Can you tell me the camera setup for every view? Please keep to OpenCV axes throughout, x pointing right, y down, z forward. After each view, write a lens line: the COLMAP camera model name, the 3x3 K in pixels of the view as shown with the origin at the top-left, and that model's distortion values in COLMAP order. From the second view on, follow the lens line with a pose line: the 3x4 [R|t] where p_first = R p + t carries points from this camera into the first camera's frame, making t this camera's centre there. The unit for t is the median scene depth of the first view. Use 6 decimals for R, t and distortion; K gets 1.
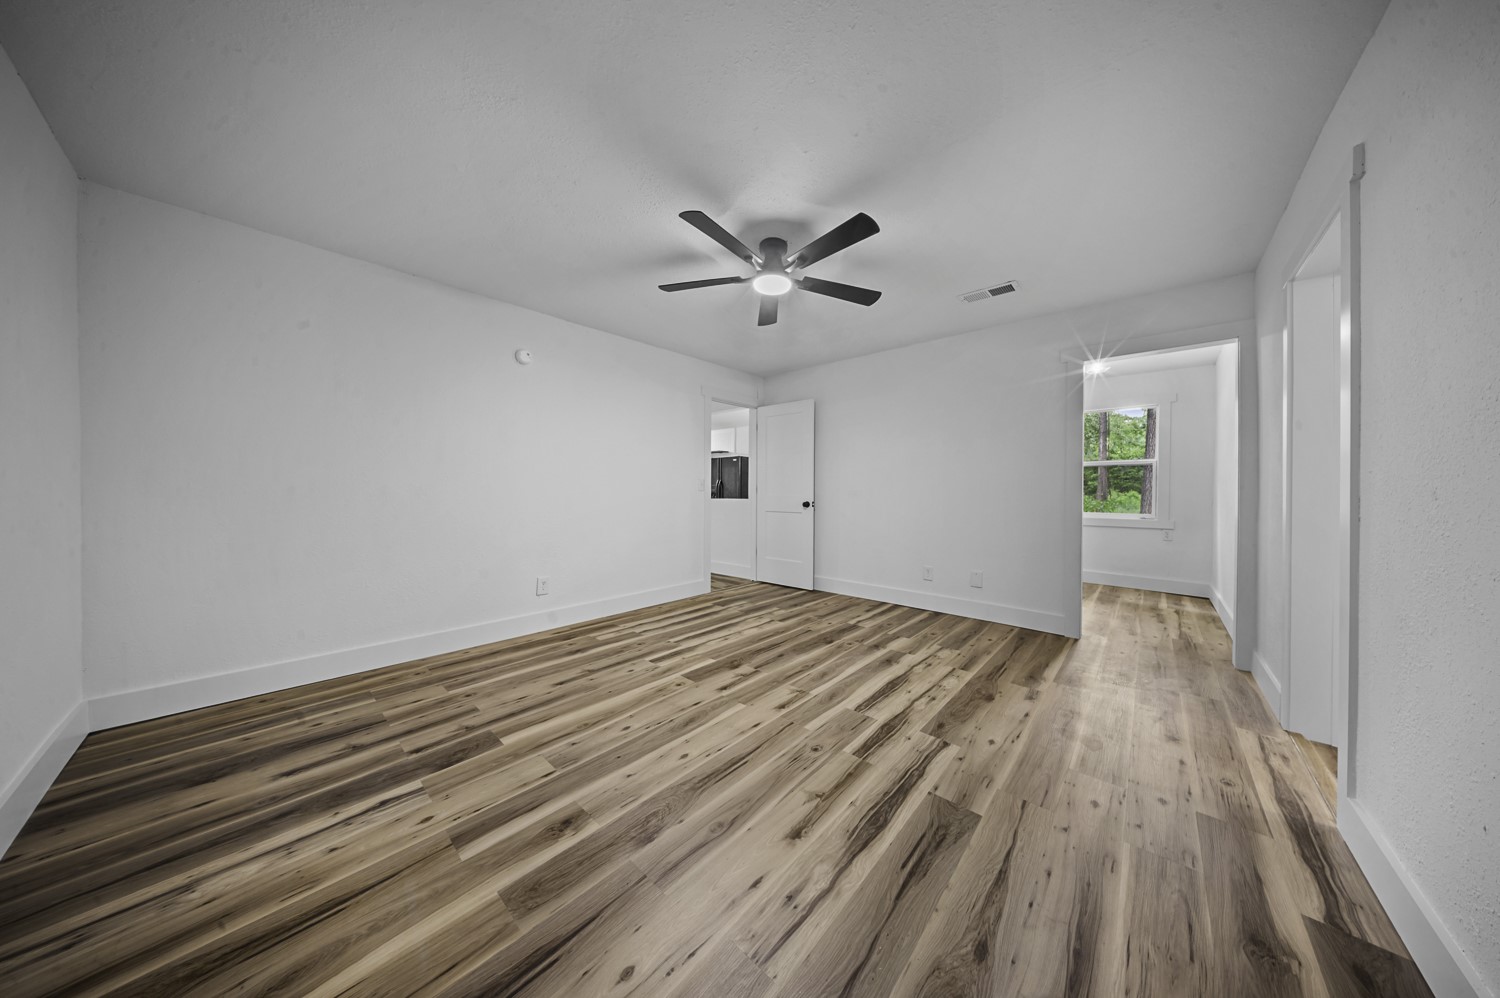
lens RADIAL K [[455.6, 0, 748.7], [0, 455.6, 492.6], [0, 0, 1]] dist [-0.006827, -0.000065]
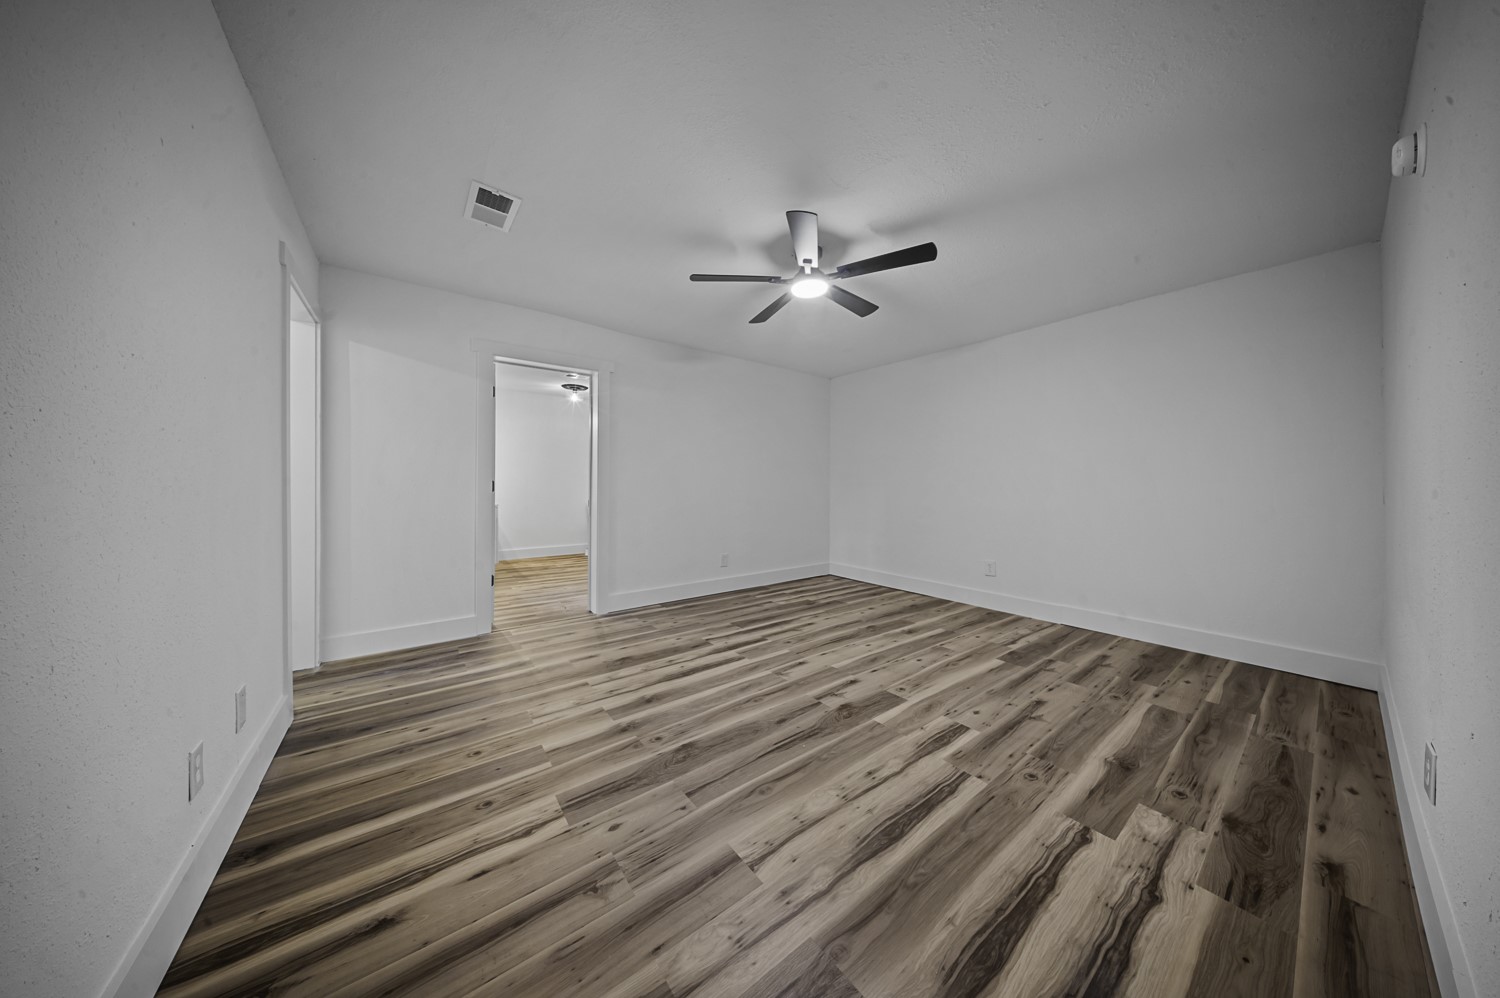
lens RADIAL K [[455.6, 0, 747.2], [0, 455.6, 489.1], [0, 0, 1]] dist [-0.006827, -0.000065]
pose [[-0.982977, -0.011051, 0.183394, -0.003029], [-0.008271, 0.999839, 0.015917, -0.014602], [-0.183540, 0.014130, -0.982911, 1.880041]]
